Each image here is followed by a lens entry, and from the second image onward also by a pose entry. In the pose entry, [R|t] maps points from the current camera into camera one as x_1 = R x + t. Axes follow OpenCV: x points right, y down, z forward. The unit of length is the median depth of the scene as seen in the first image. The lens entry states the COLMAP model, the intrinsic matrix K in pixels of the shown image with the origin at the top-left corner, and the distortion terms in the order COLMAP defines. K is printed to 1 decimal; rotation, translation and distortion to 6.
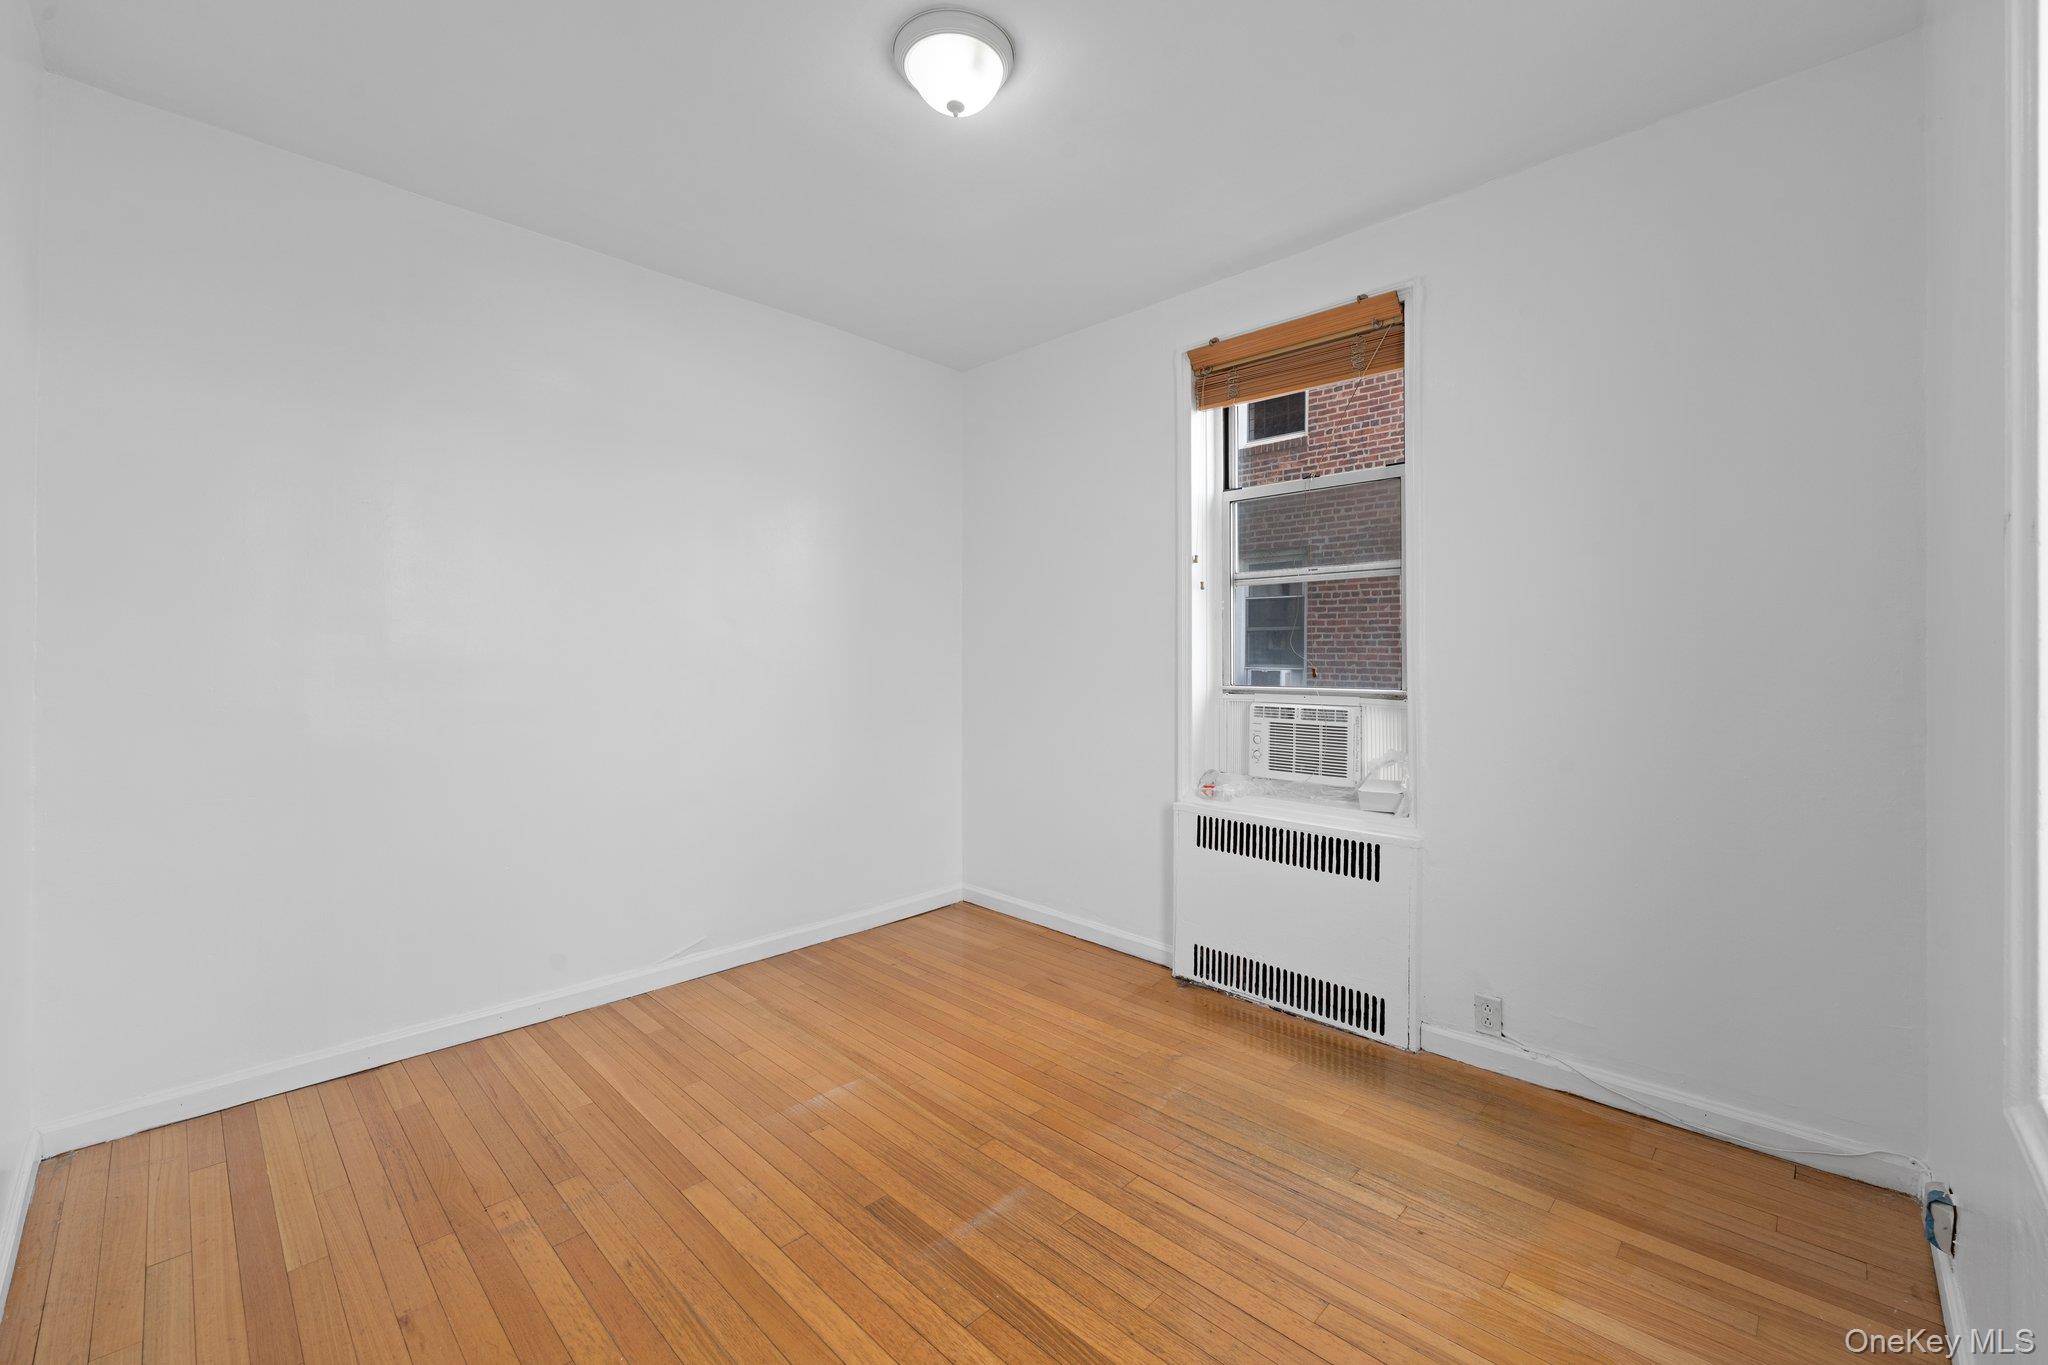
lens RADIAL K [[842.4, 0, 1023.8], [0, 842.4, 659.5], [0, 0, 1]] dist [-0.003087, -0.000724]
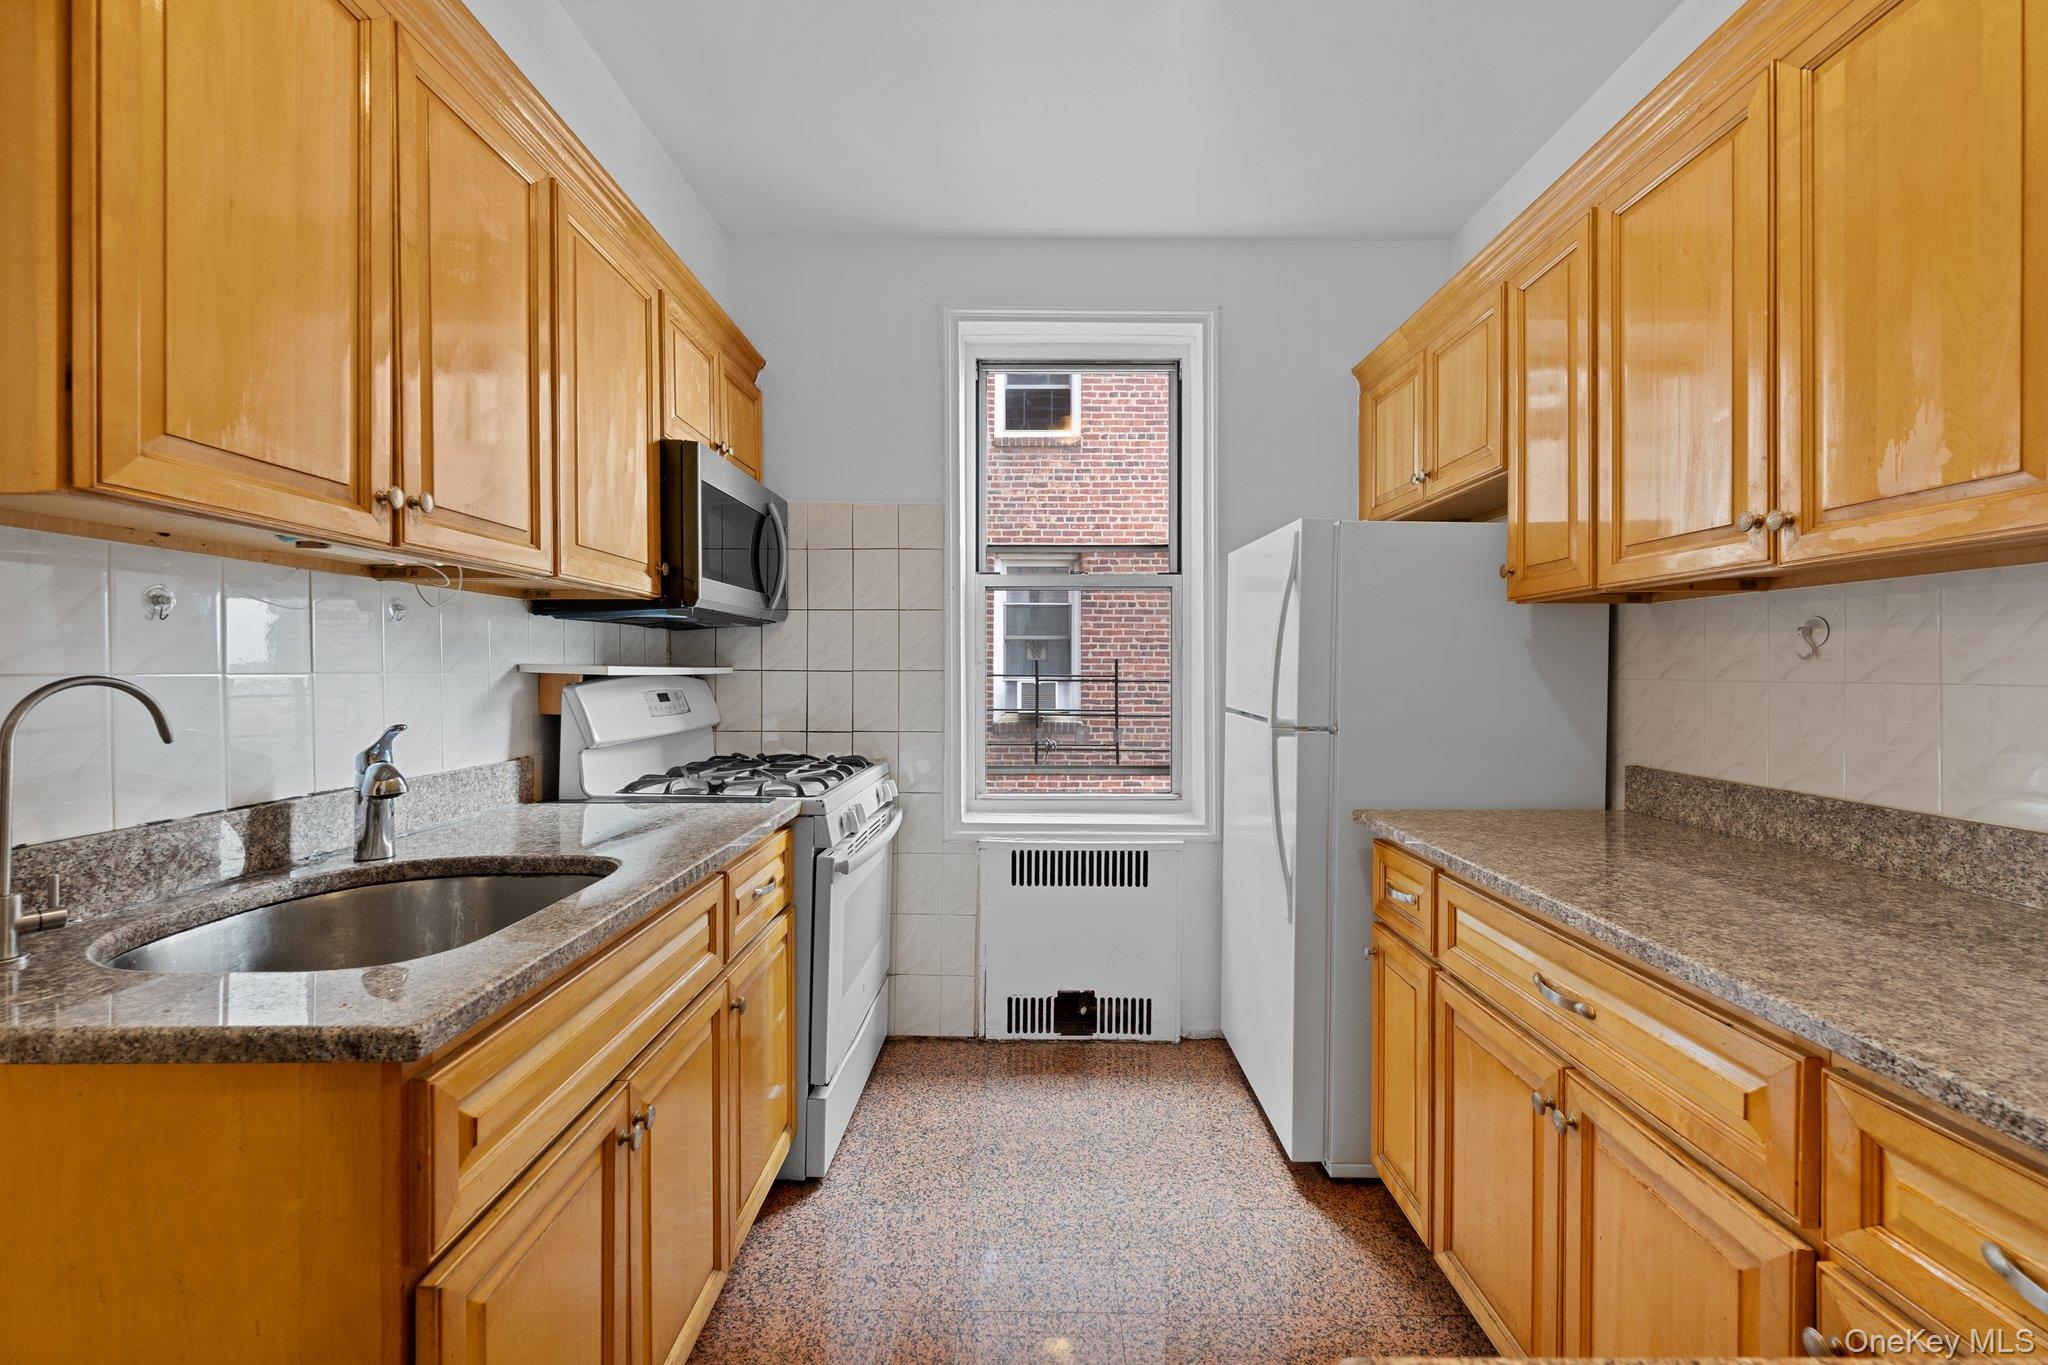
lens RADIAL K [[845.0, 0, 1025.8], [0, 845.0, 679.3], [0, 0, 1]] dist [-0.000921, -0.000038]
pose [[0.711079, -0.014290, 0.702967, -0.426004], [0.005822, 0.999879, 0.014437, -0.004468], [-0.703088, -0.006173, 0.711076, 0.395599]]
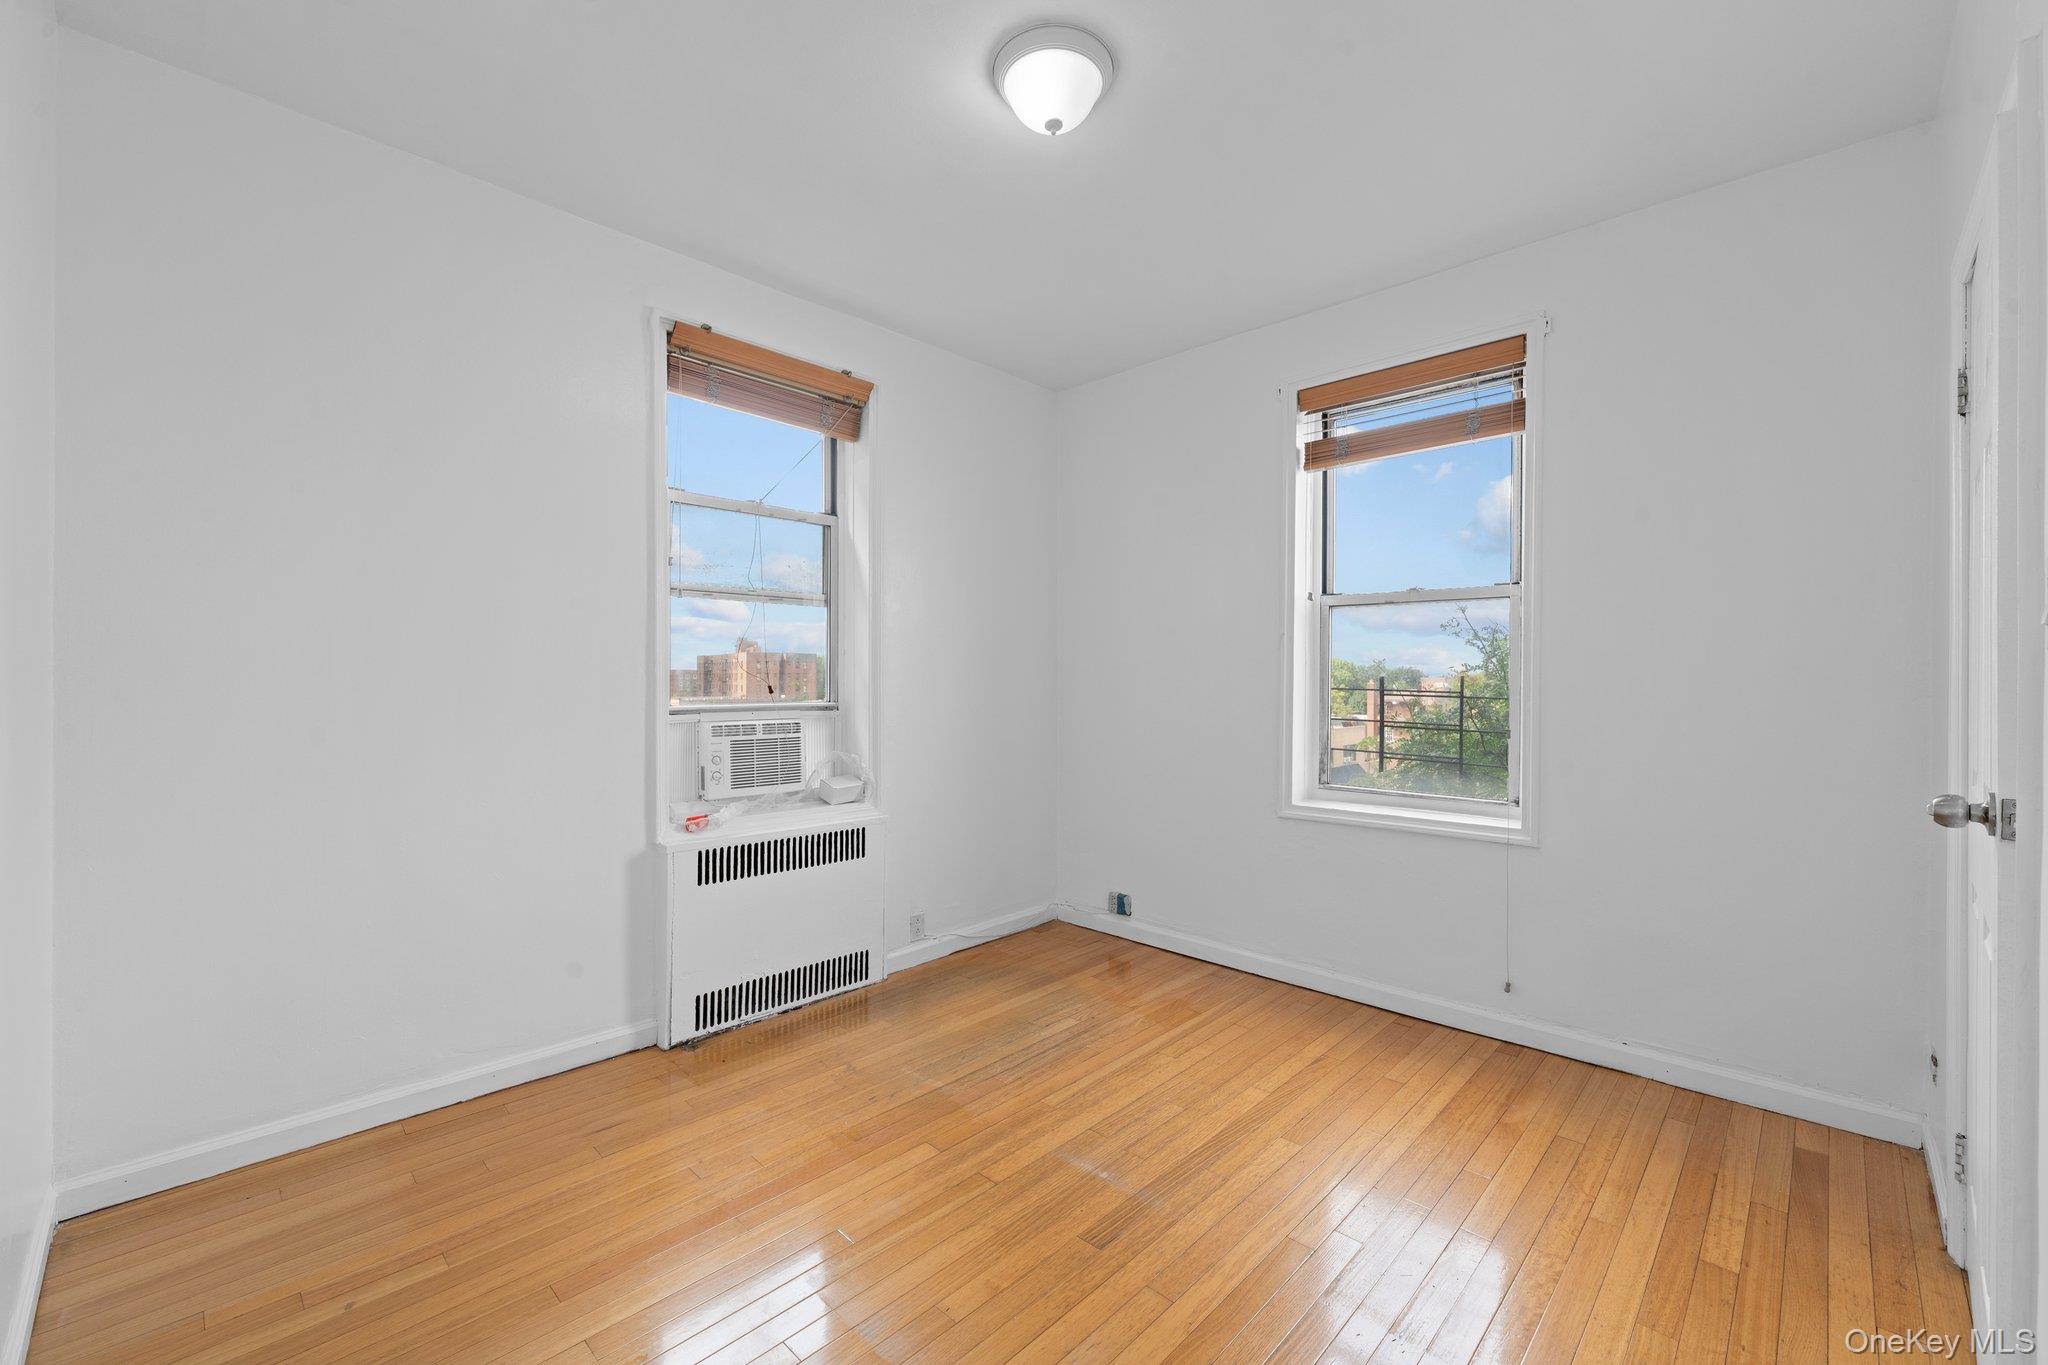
lens RADIAL K [[837.7, 0, 1026.2], [0, 837.7, 683.7], [0, 0, 1]] dist [0.001255, -0.000066]
pose [[-0.012052, -0.009900, 0.999878, -0.738144], [-0.000635, 0.999951, 0.009893, -0.002365], [-0.999927, -0.000516, -0.012058, 0.710741]]
